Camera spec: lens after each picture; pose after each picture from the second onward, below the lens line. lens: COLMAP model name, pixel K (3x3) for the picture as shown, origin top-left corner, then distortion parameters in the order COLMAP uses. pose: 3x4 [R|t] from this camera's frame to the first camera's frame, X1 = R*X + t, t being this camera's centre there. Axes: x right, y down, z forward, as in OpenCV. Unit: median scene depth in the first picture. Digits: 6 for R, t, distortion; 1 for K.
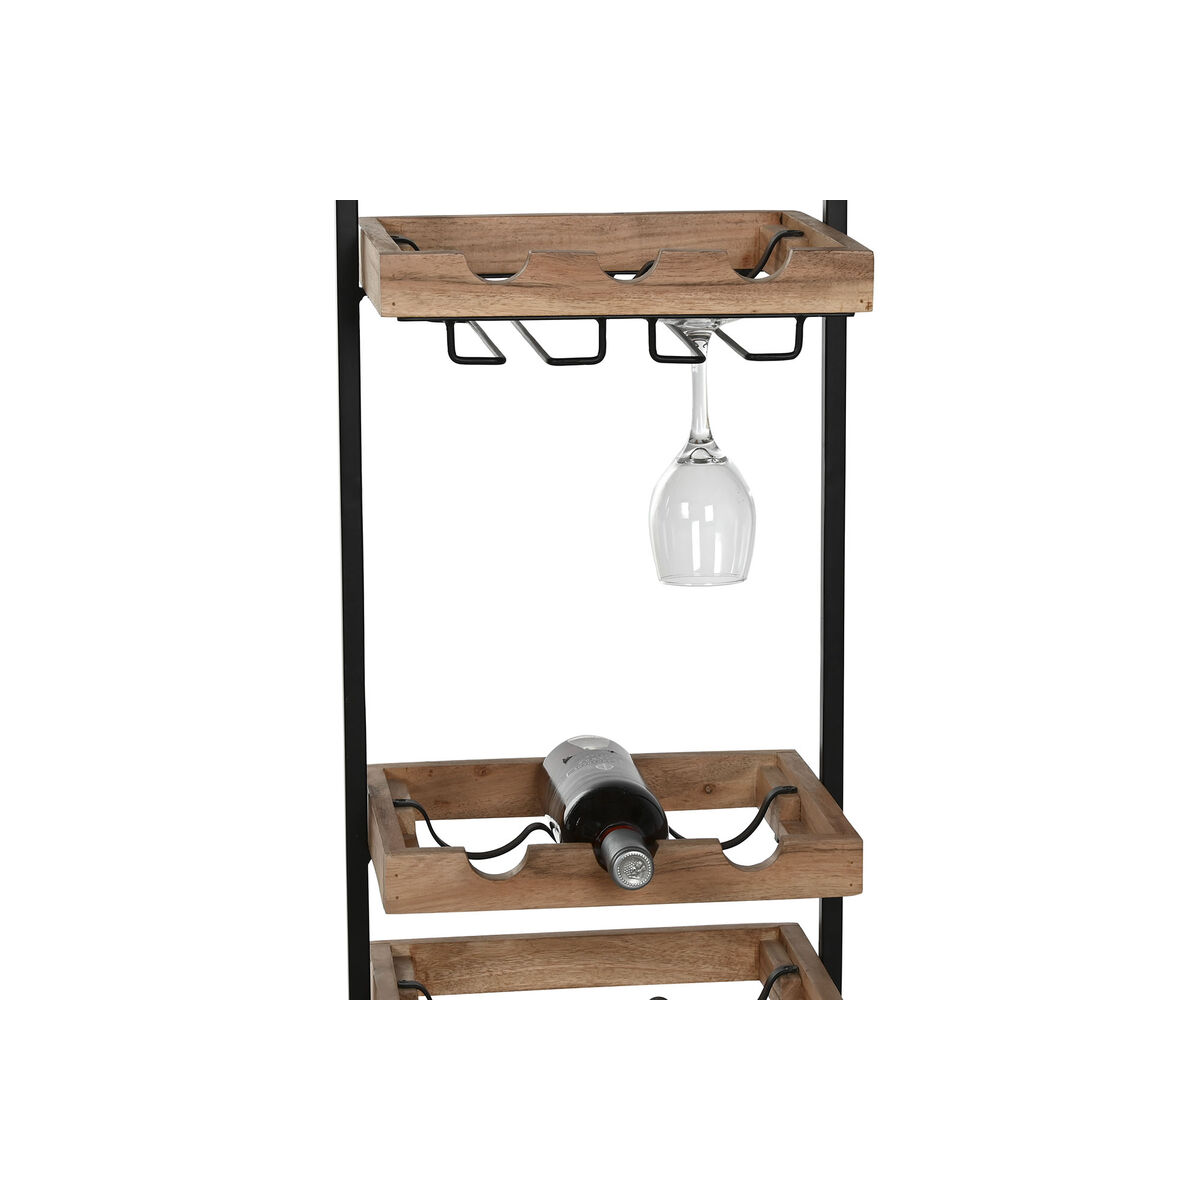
lens RADIAL K [[3391.4, 0, 701.1], [0, 3391.4, 601.3], [0, 0, 1]] dist [-0.078769, -0.305896]
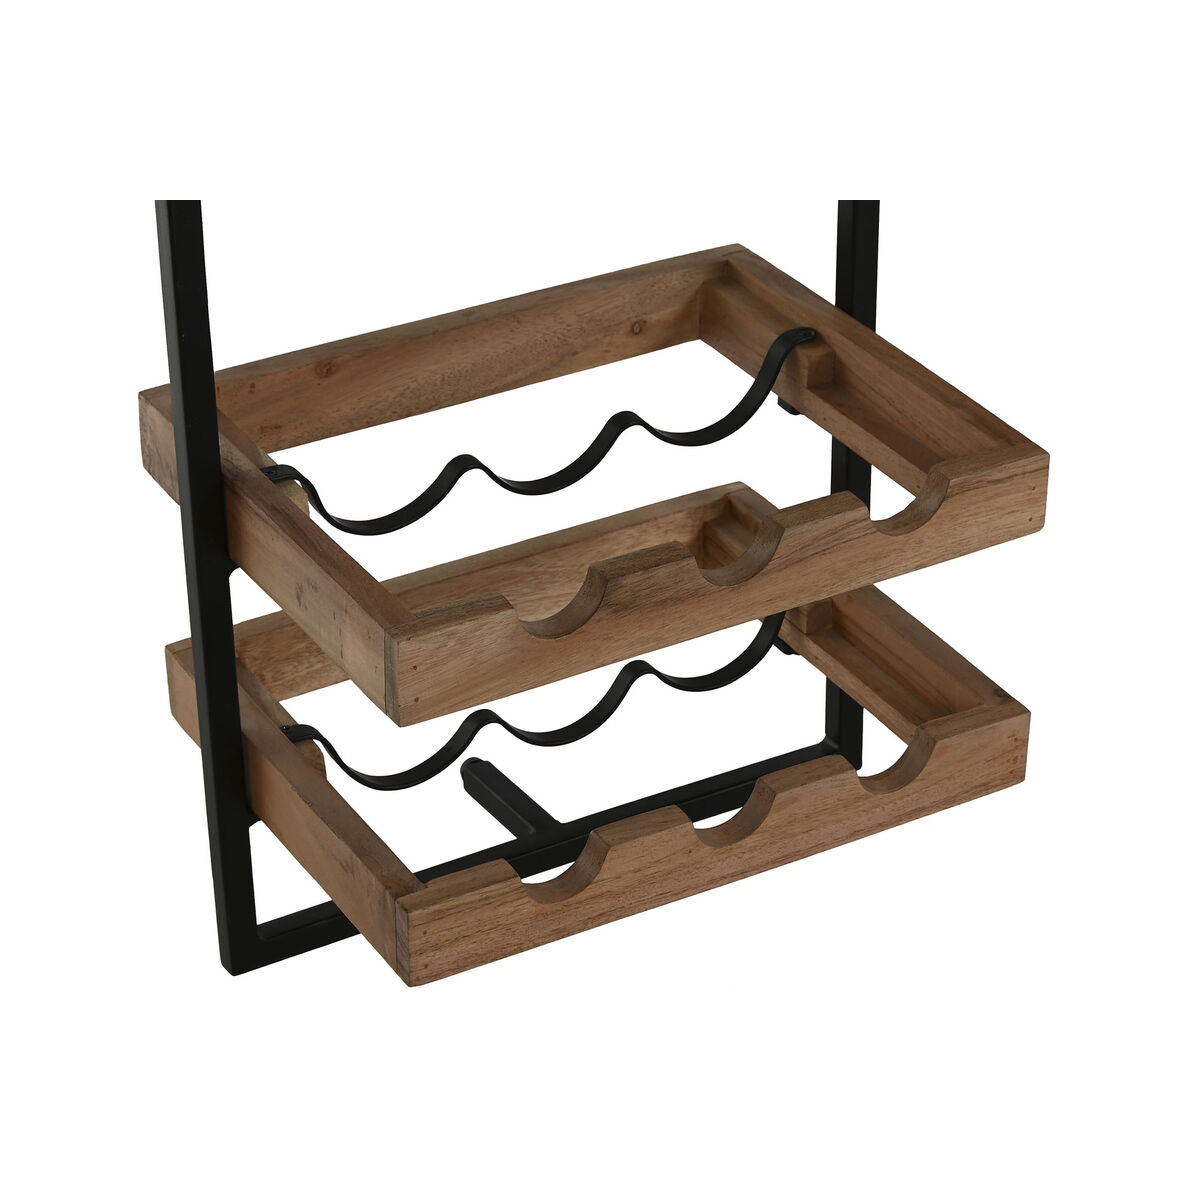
lens RADIAL K [[3207.3, 0, 600.0], [0, 3207.3, 600.0], [0, 0, 1]] dist [-0.112274, -0.321788]
pose [[0.929451, -0.189936, 0.316300, -0.233562], [0.072781, 0.934850, 0.347504, -0.123853], [-0.361697, -0.299968, 0.882720, 0.481296]]
